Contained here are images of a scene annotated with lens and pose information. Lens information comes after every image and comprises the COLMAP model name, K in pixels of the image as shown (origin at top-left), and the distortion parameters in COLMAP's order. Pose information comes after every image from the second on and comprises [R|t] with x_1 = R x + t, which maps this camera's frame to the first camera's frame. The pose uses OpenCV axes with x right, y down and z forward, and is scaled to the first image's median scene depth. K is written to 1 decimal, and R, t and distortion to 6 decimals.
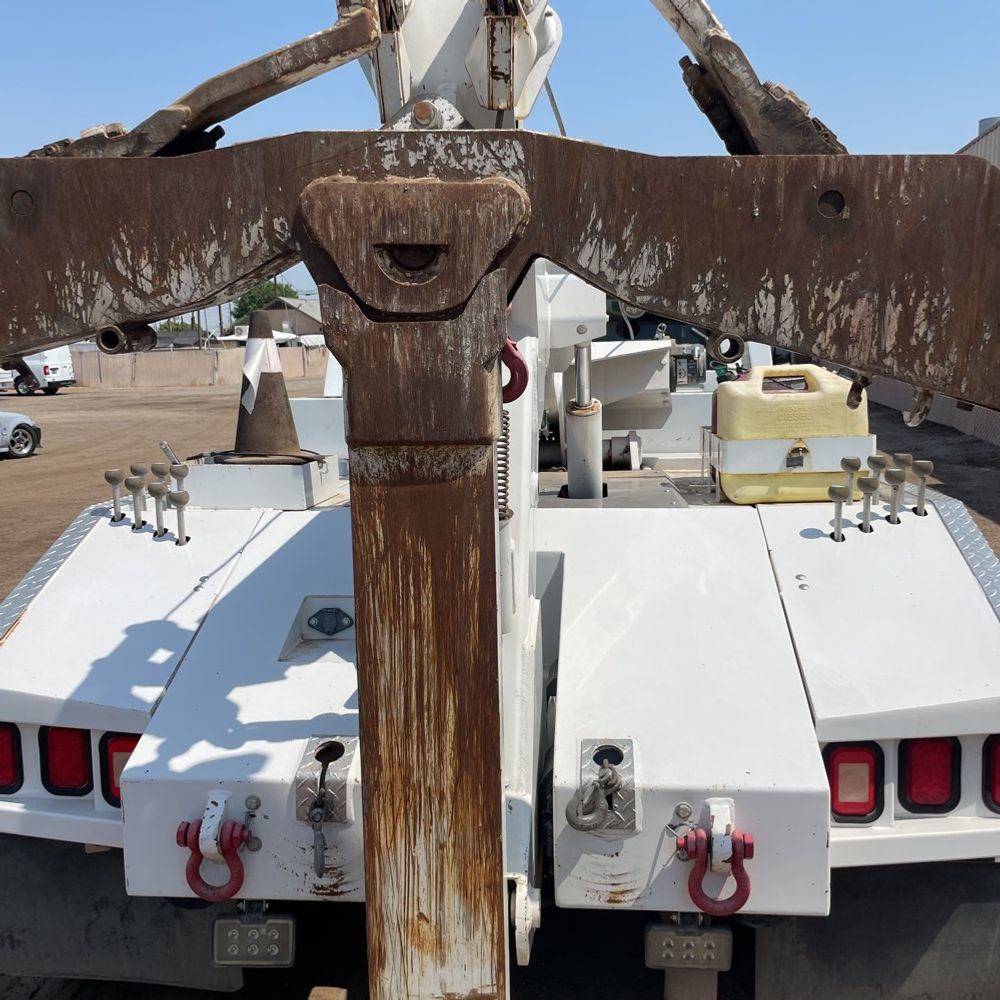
lens RADIAL K [[1004.4, 0, 506.7], [0, 1004.4, 493.8], [0, 0, 1]] dist [0.046670, 0.000000]
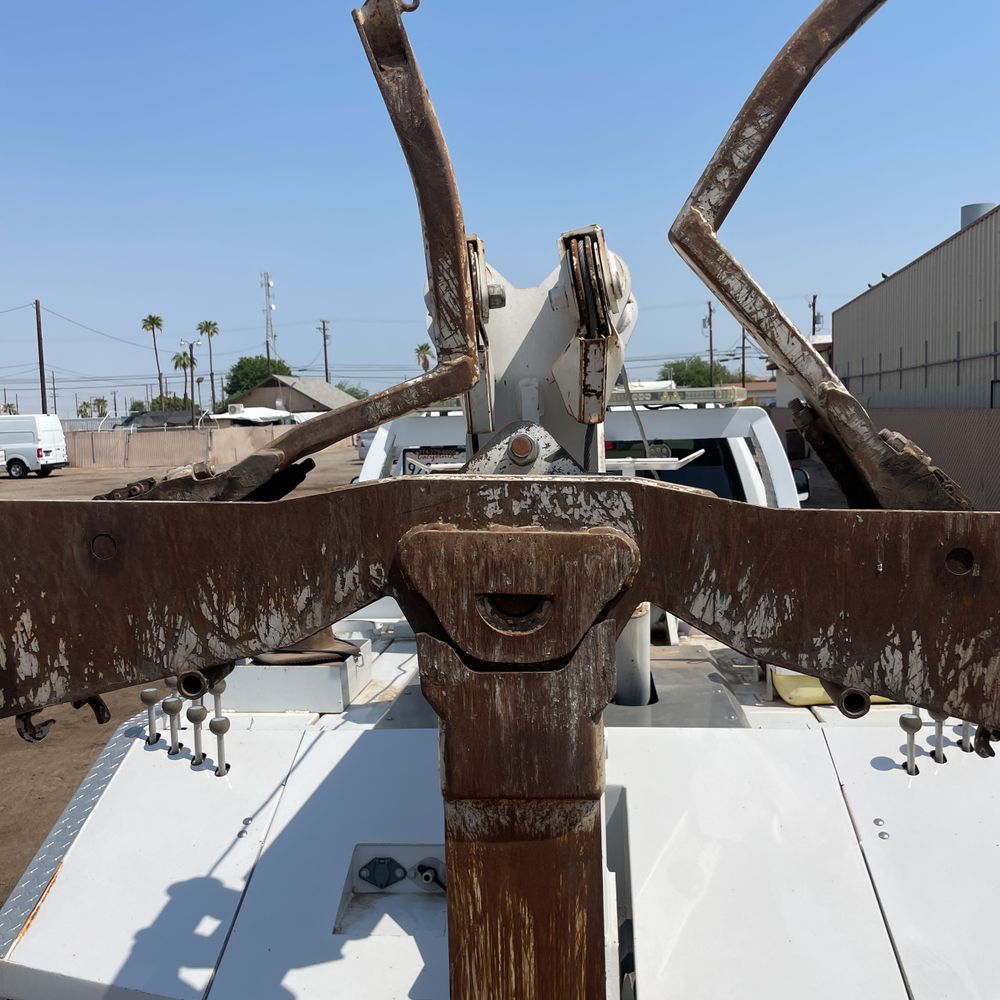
lens RADIAL K [[1004.4, 0, 506.0], [0, 1004.4, 491.5], [0, 0, 1]] dist [0.046670, 0.000000]
pose [[0.999917, -0.009469, 0.008729, -0.105535], [0.010053, 0.997529, -0.069540, -0.265967], [-0.008049, 0.069622, 0.997541, 0.042563]]
